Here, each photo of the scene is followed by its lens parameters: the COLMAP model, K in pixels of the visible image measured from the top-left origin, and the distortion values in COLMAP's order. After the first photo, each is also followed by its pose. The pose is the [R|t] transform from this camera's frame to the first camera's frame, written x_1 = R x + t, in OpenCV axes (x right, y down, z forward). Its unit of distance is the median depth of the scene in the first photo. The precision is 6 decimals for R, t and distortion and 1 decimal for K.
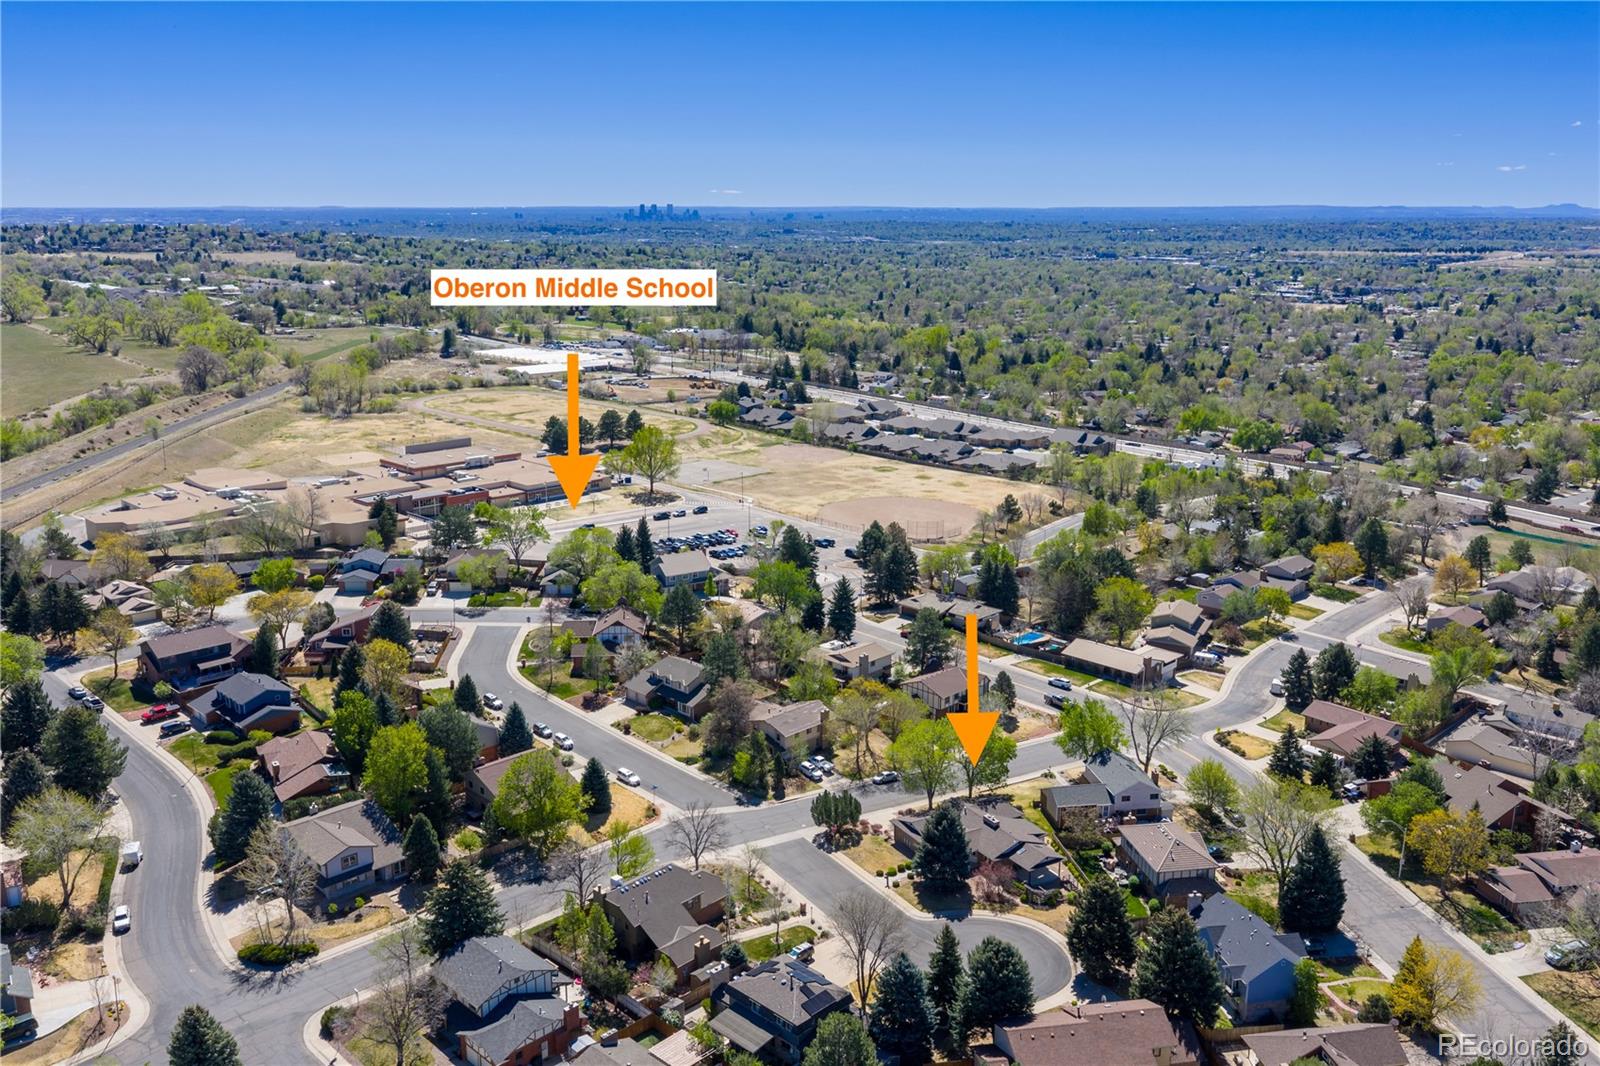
lens RADIAL K [[1304.9, 0, 800.0], [0, 1304.9, 533.0], [0, 0, 1]] dist [0.024853, -0.047413]
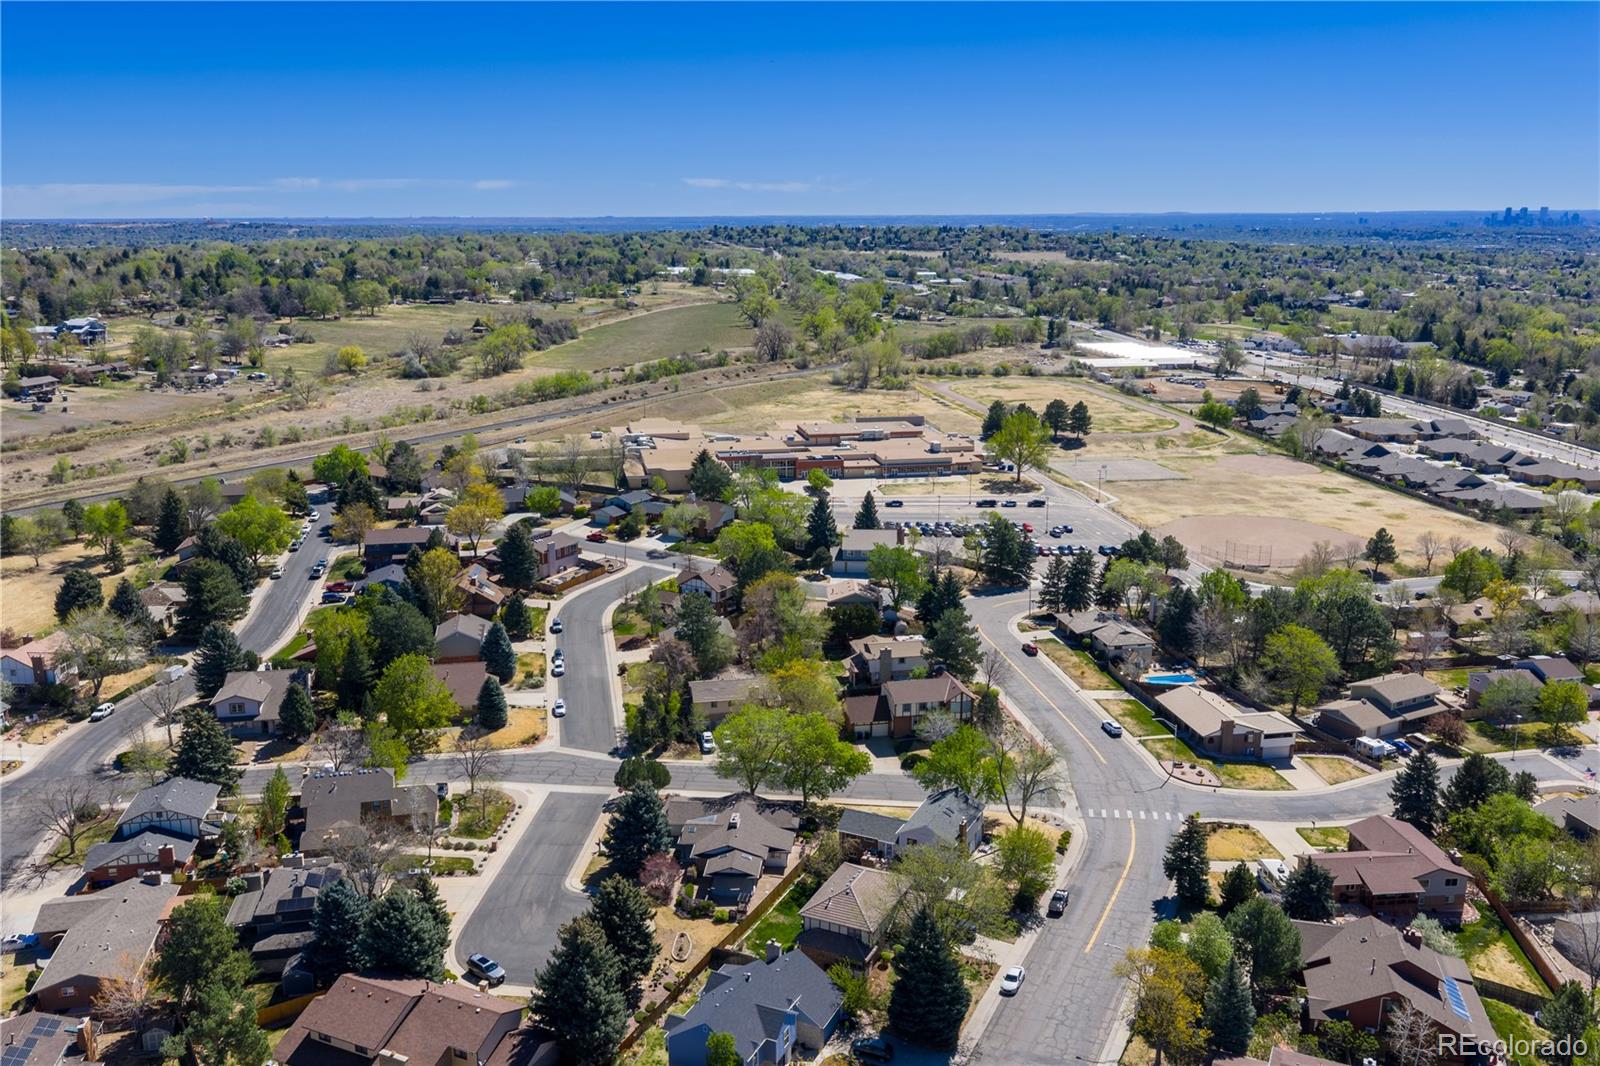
lens RADIAL K [[1304.9, 0, 800.0], [0, 1304.9, 533.0], [0, 0, 1]] dist [0.024853, -0.047413]
pose [[0.825082, 0.130648, -0.549700, 0.260491], [-0.132678, 0.990495, 0.036267, -0.006694], [0.549214, 0.043009, 0.834575, 0.102213]]
